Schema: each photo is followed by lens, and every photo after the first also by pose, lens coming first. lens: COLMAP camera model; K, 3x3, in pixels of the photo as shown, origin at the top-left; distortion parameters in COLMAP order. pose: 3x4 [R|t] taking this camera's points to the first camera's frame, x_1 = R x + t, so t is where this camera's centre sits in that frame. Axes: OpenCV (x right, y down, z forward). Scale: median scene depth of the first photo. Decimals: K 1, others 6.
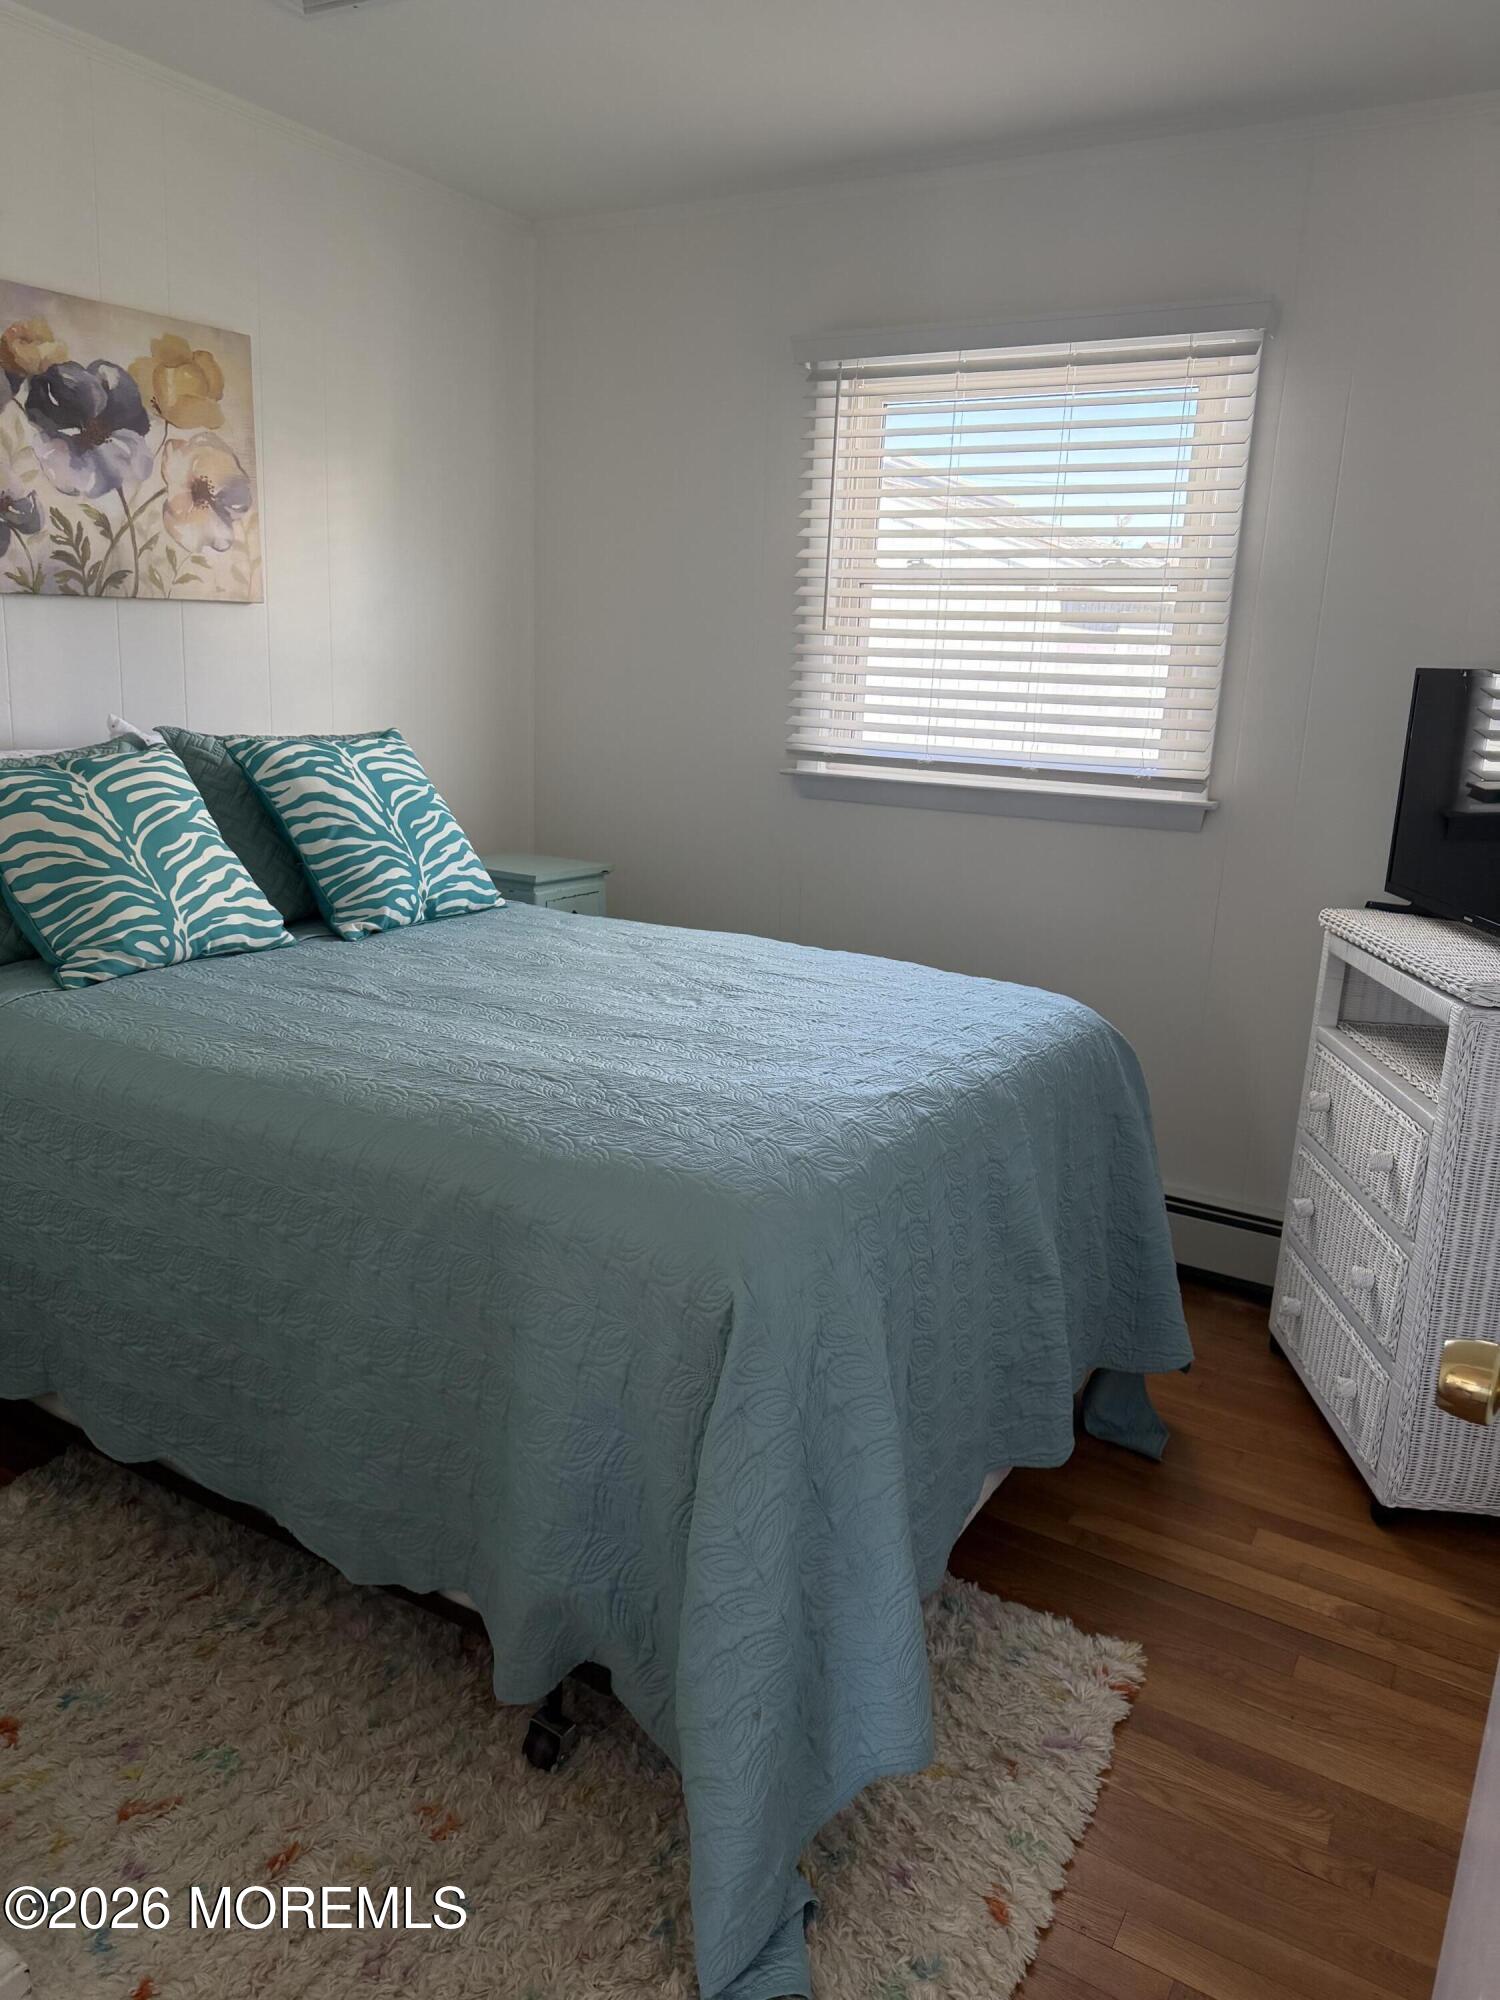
lens RADIAL K [[1392.1, 0, 740.4], [0, 1392.1, 1008.0], [0, 0, 1]] dist [0.132927, -0.234047]
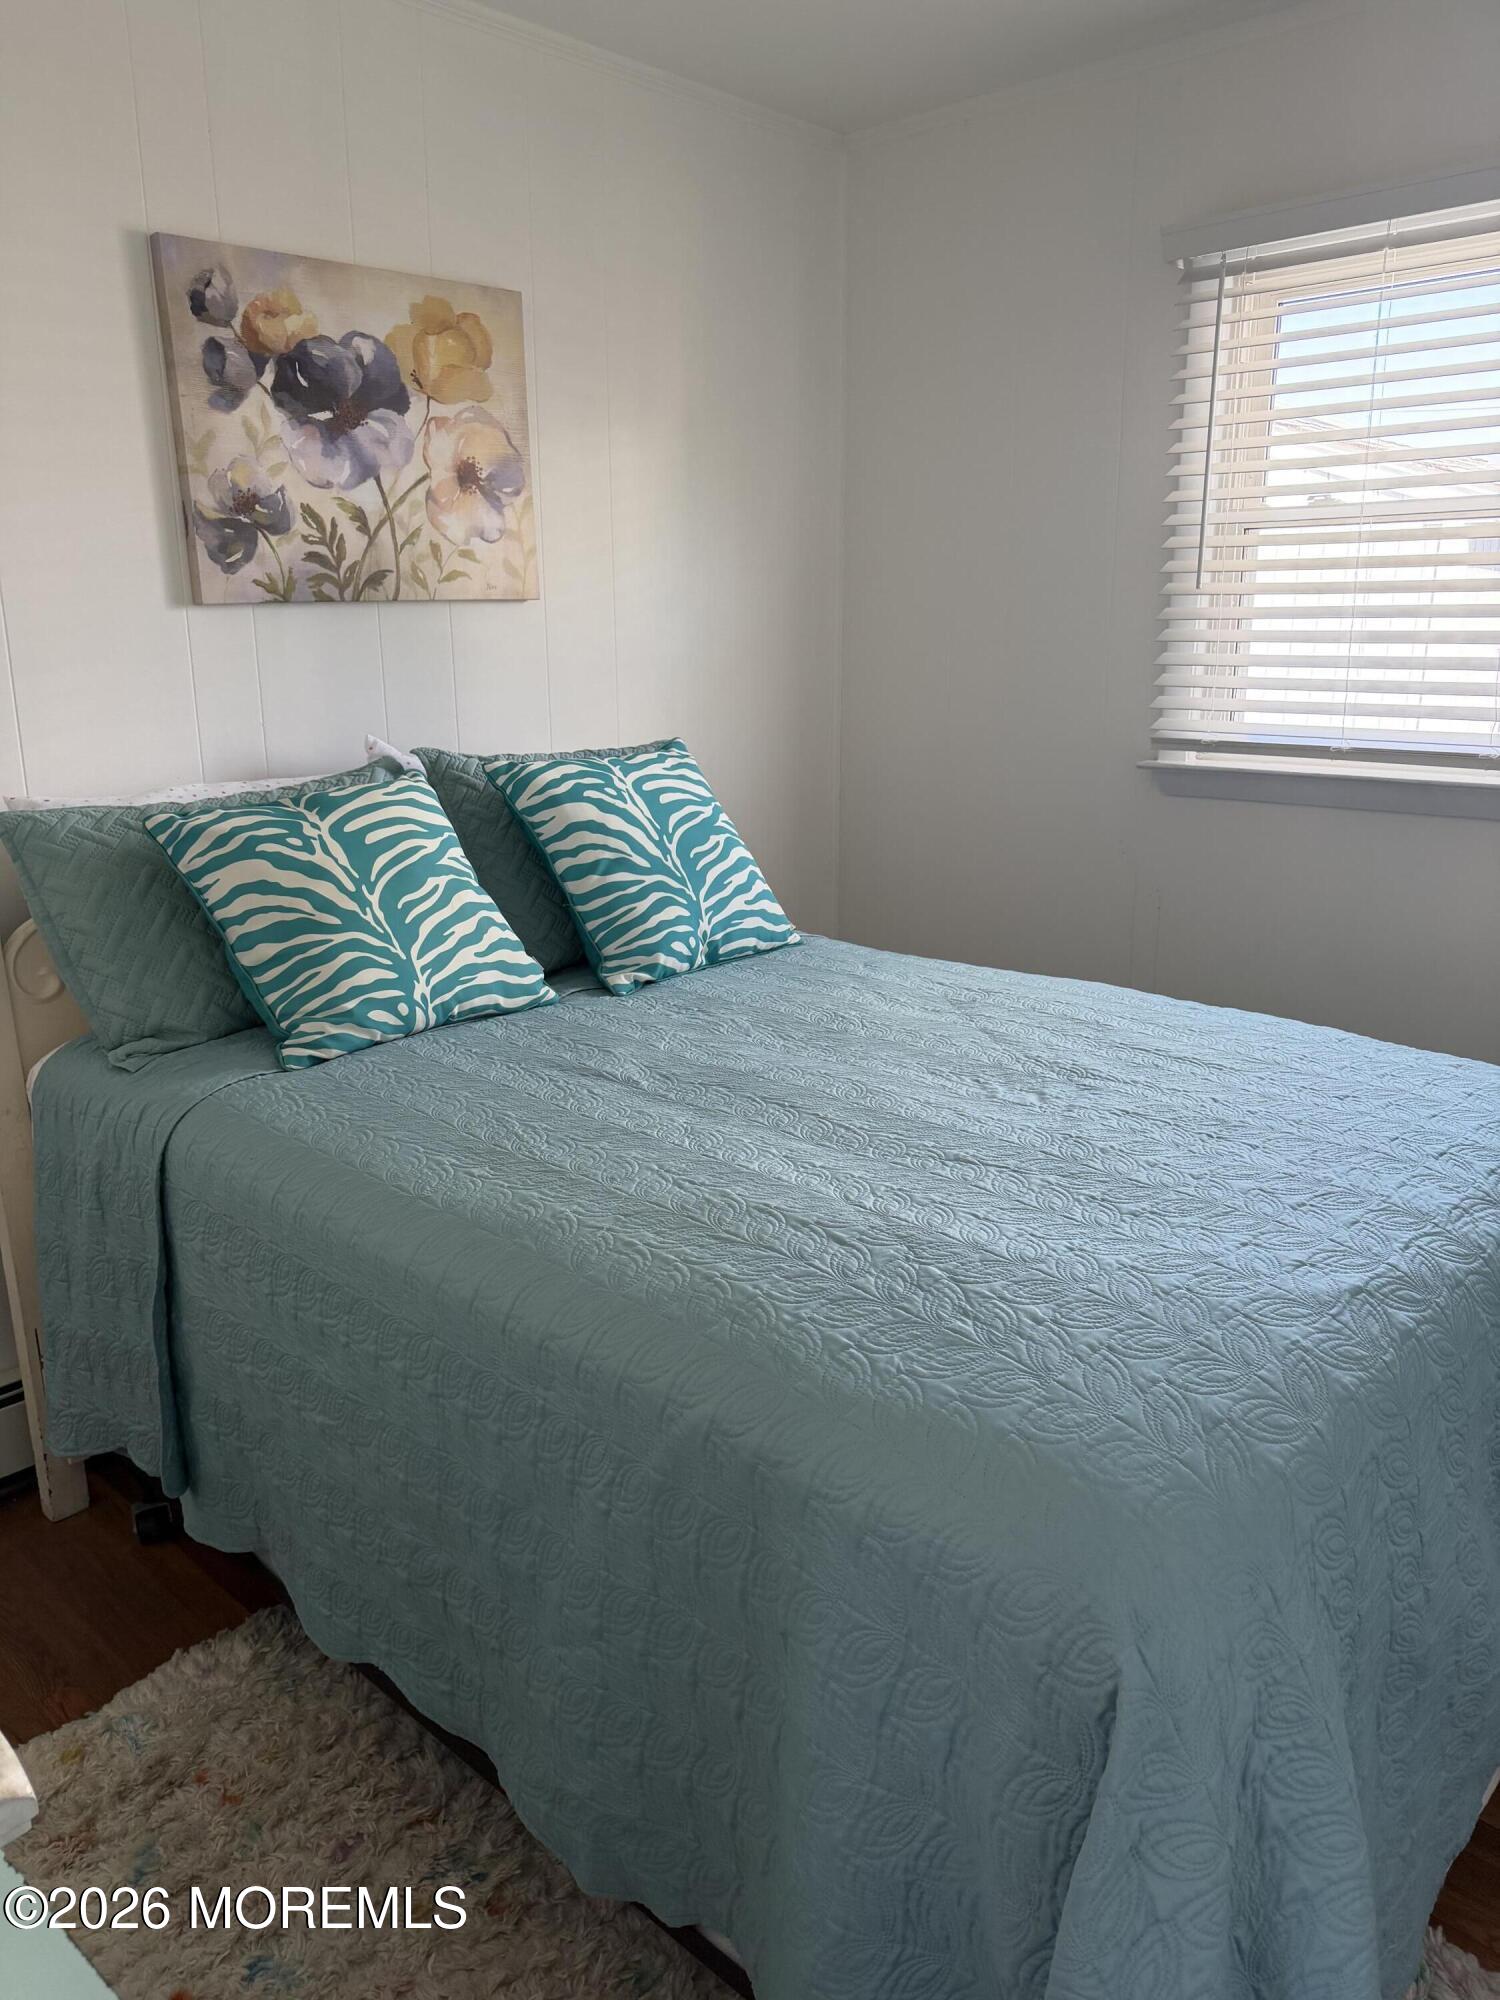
lens RADIAL K [[1431.2, 0, 747.7], [0, 1431.2, 1014.0], [0, 0, 1]] dist [0.196748, -0.442211]
pose [[0.976886, 0.007066, -0.213643, -0.017896], [-0.004120, 0.999890, 0.014232, -0.055671], [0.213720, -0.013023, 0.976808, 0.189236]]
